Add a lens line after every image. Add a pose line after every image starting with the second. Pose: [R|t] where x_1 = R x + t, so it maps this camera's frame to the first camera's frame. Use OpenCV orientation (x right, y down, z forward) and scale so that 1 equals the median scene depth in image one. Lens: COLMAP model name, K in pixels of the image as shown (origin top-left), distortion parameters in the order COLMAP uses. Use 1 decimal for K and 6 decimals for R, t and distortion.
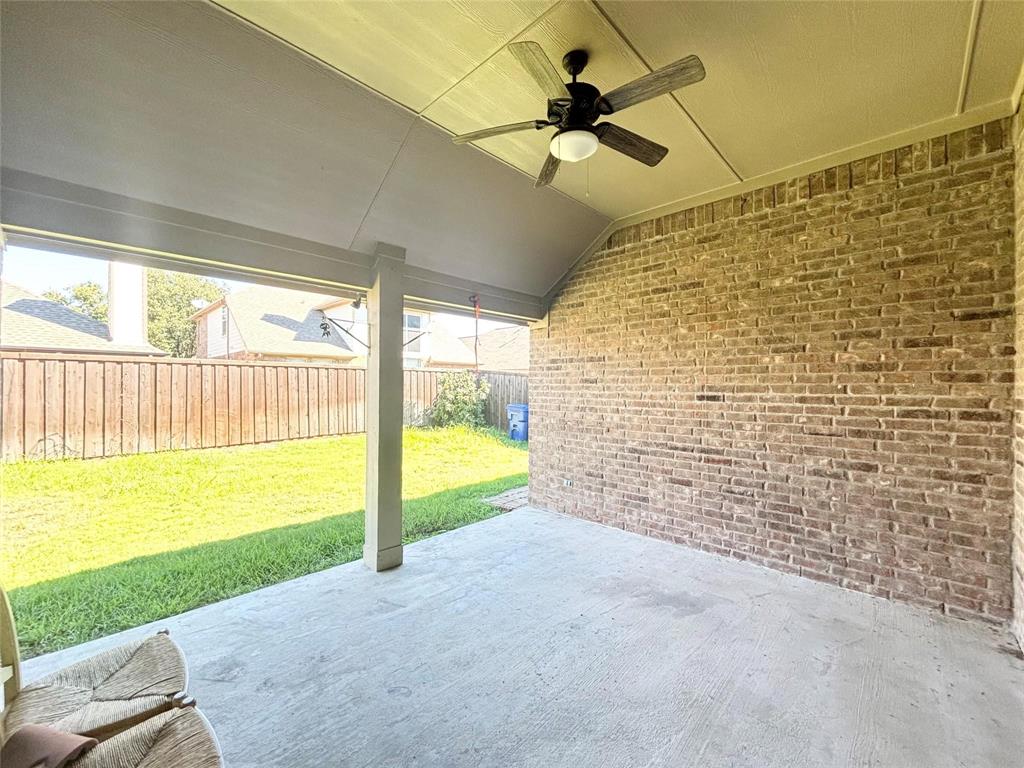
lens RADIAL K [[414.8, 0, 511.0], [0, 414.8, 385.7], [0, 0, 1]] dist [0.007602, -0.000336]
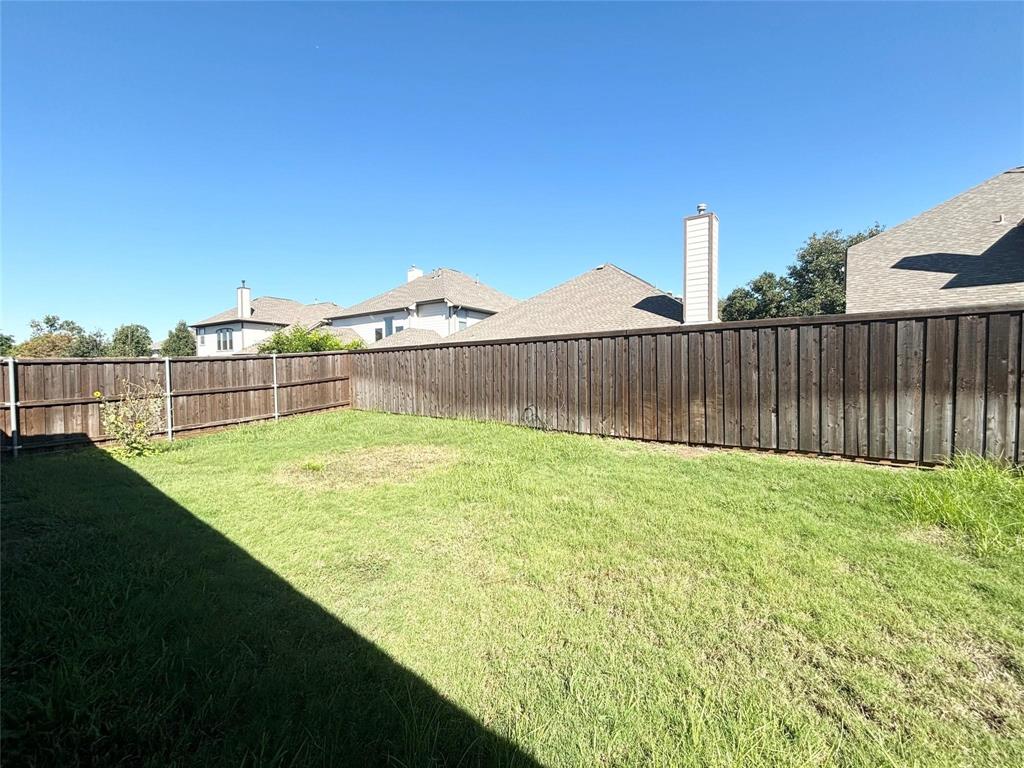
lens RADIAL K [[414.8, 0, 511.0], [0, 414.8, 385.7], [0, 0, 1]] dist [0.007602, -0.000336]
pose [[0.095186, 0.031647, -0.994956, 0.044113], [0.004787, 0.999468, 0.032248, 0.016613], [0.995448, -0.007832, 0.094984, 0.611572]]
